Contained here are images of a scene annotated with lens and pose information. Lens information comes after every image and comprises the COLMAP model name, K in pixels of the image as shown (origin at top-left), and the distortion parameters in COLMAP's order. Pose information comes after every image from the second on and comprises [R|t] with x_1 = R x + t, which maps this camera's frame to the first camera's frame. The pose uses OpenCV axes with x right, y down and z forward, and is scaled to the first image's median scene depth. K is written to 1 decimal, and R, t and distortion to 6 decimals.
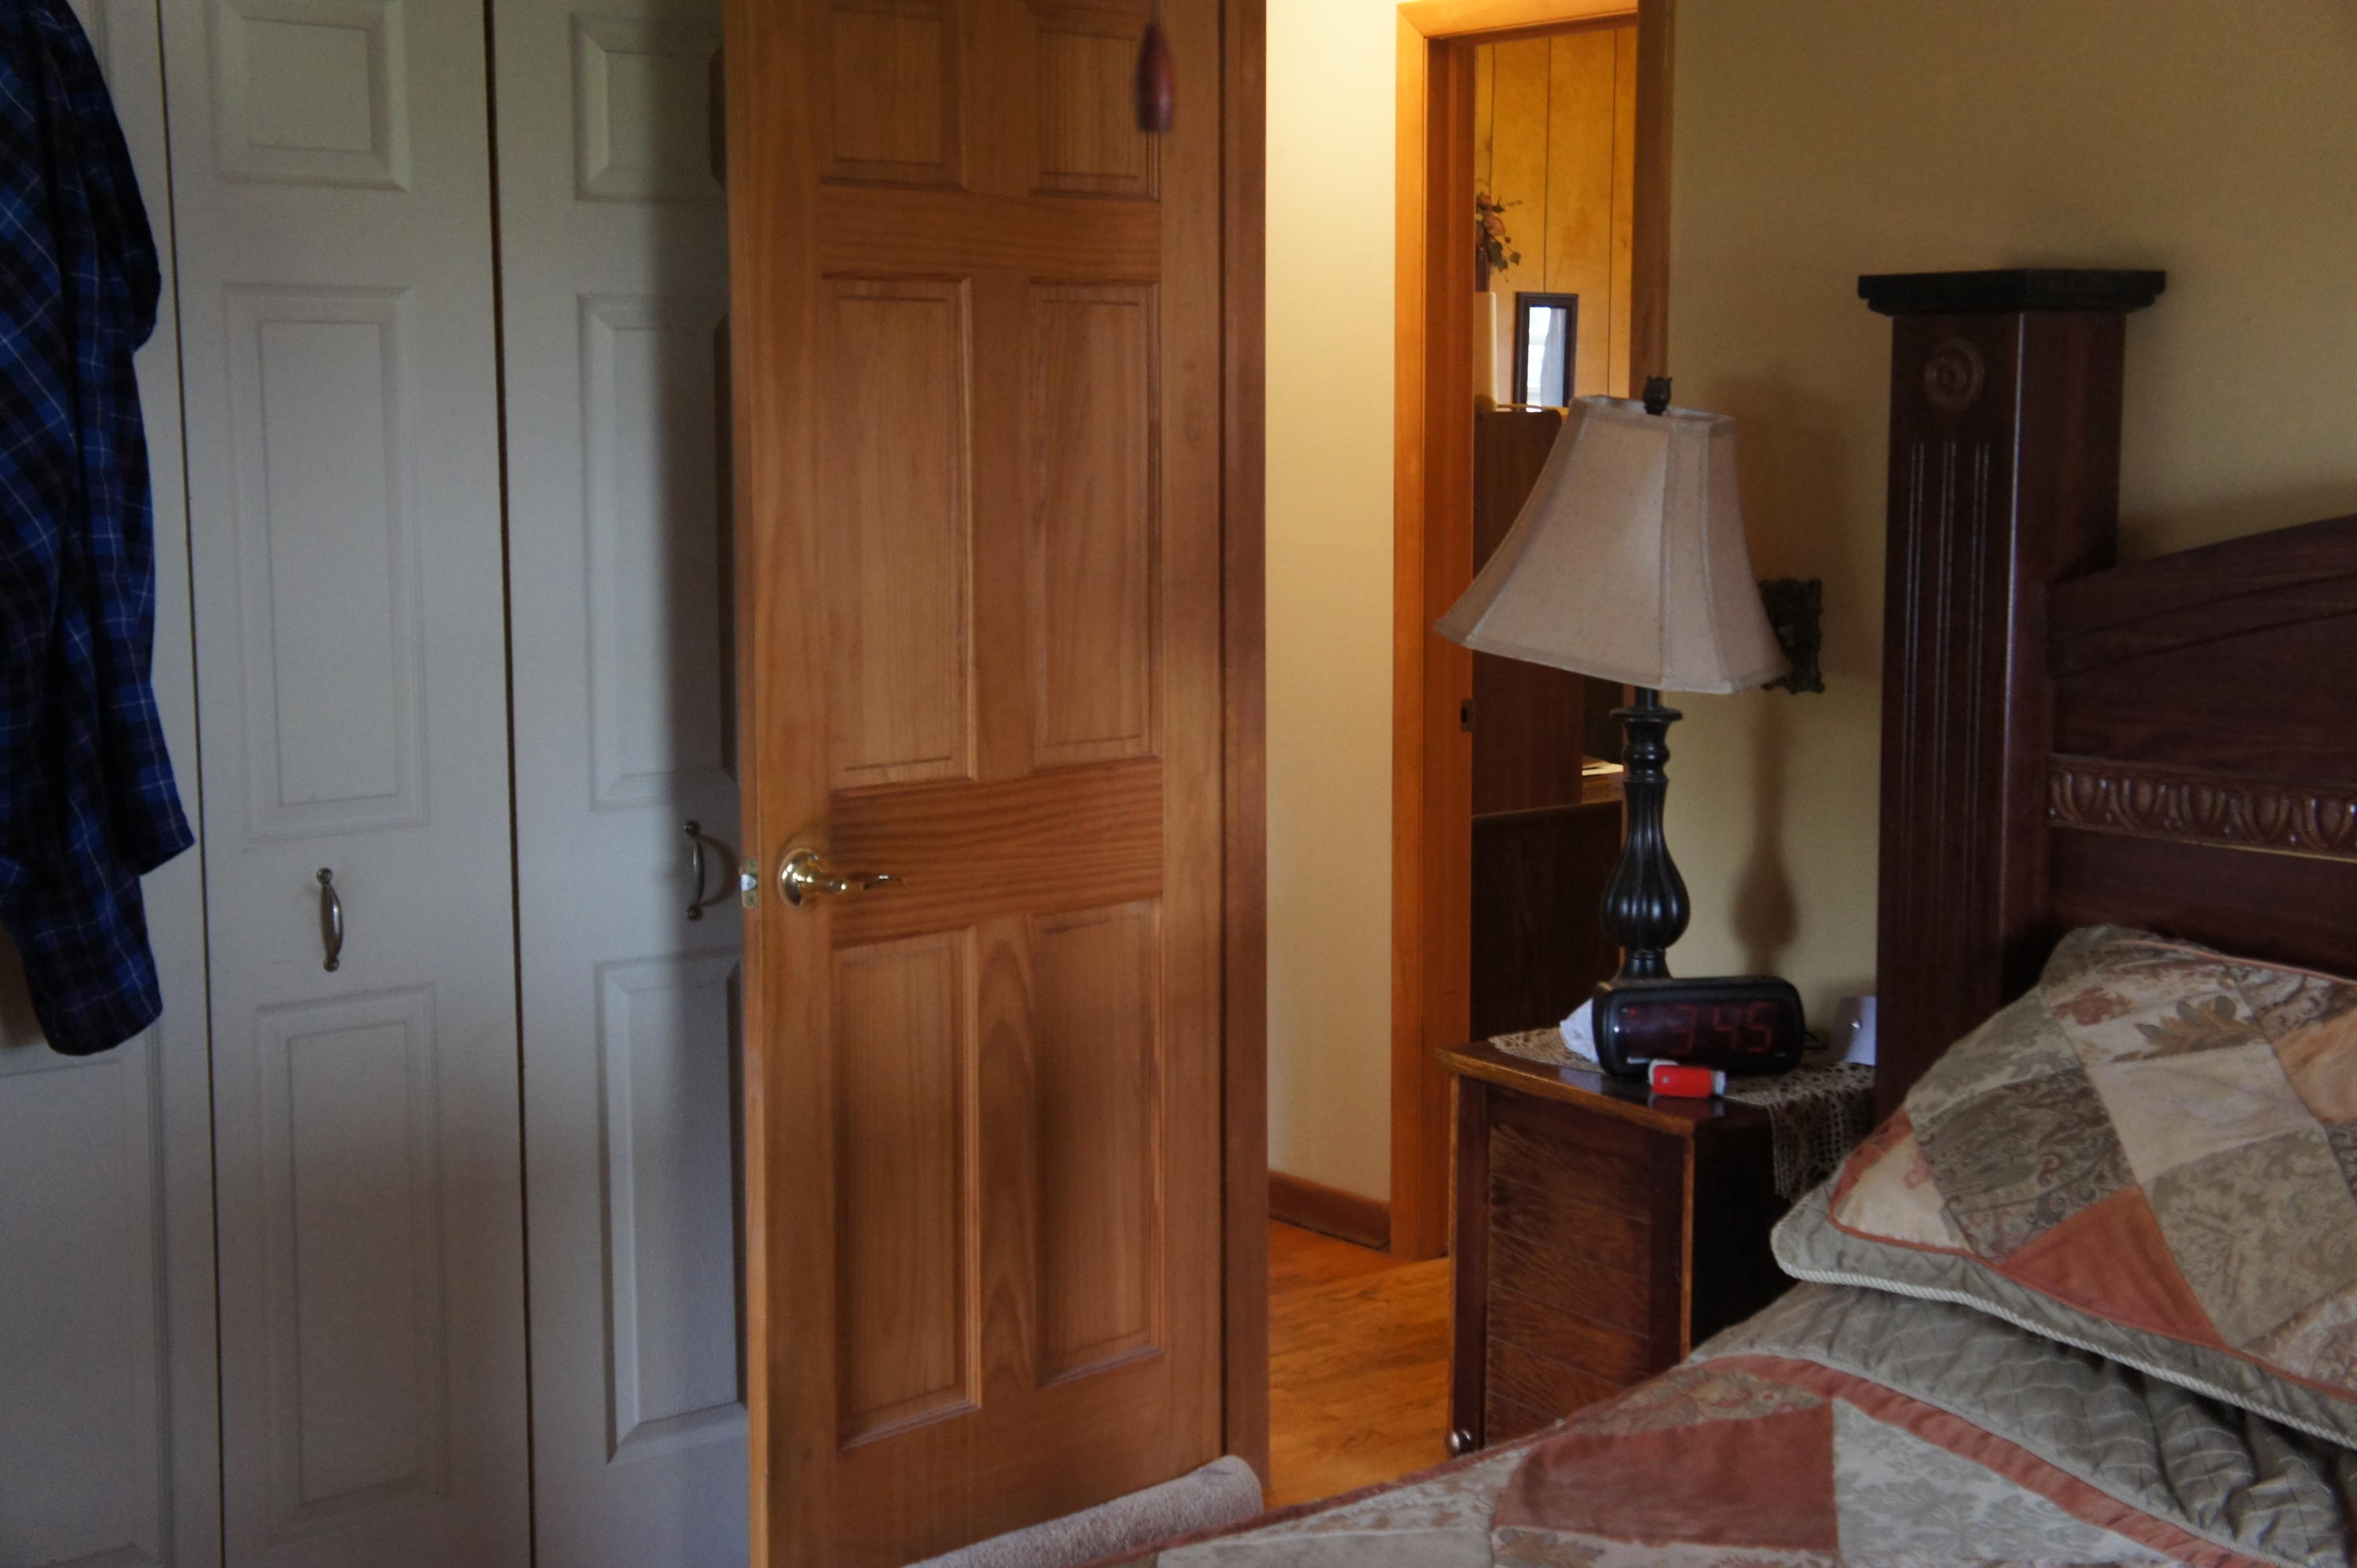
lens RADIAL K [[3275.5, 0, 1178.5], [0, 3275.5, 784.0], [0, 0, 1]] dist [0.030608, 0.794434]
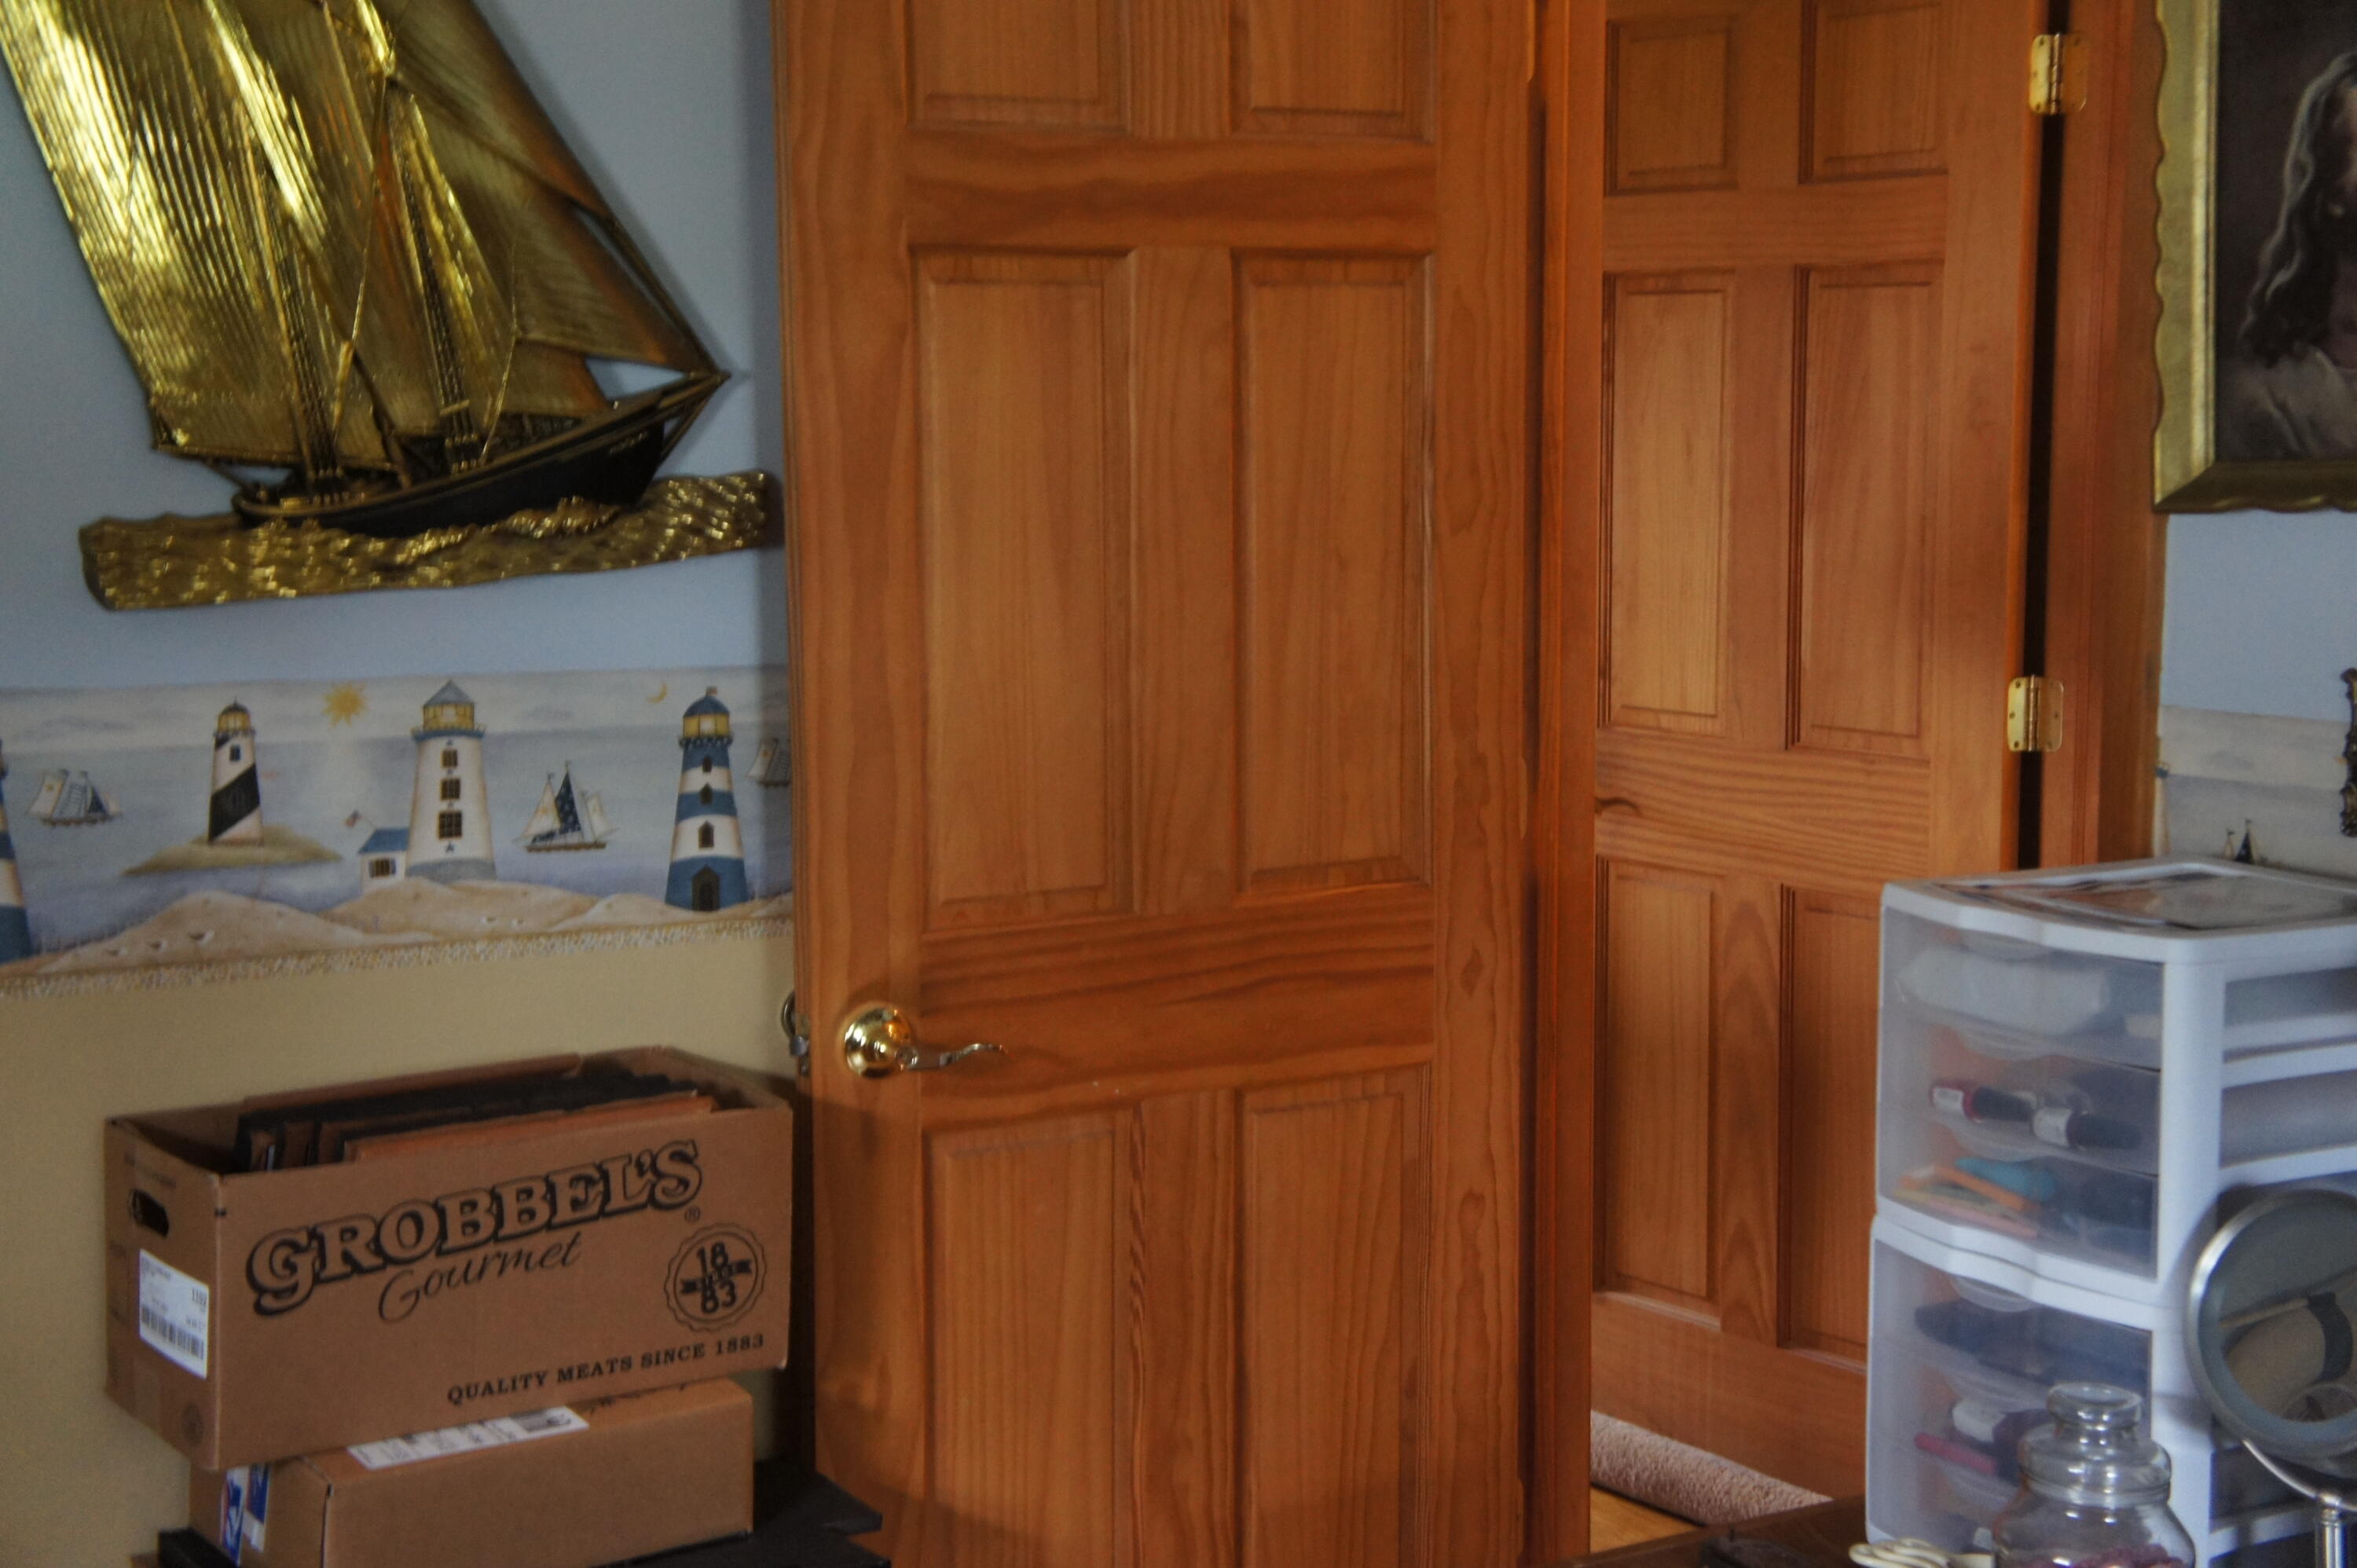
lens RADIAL K [[3275.5, 0, 1178.5], [0, 3275.5, 784.0], [0, 0, 1]] dist [0.030608, 0.794434]
pose [[-0.106520, 0.130664, -0.985688, 0.993603], [-0.114798, 0.983082, 0.142725, -0.117399], [0.987661, 0.128358, -0.089718, 0.905174]]
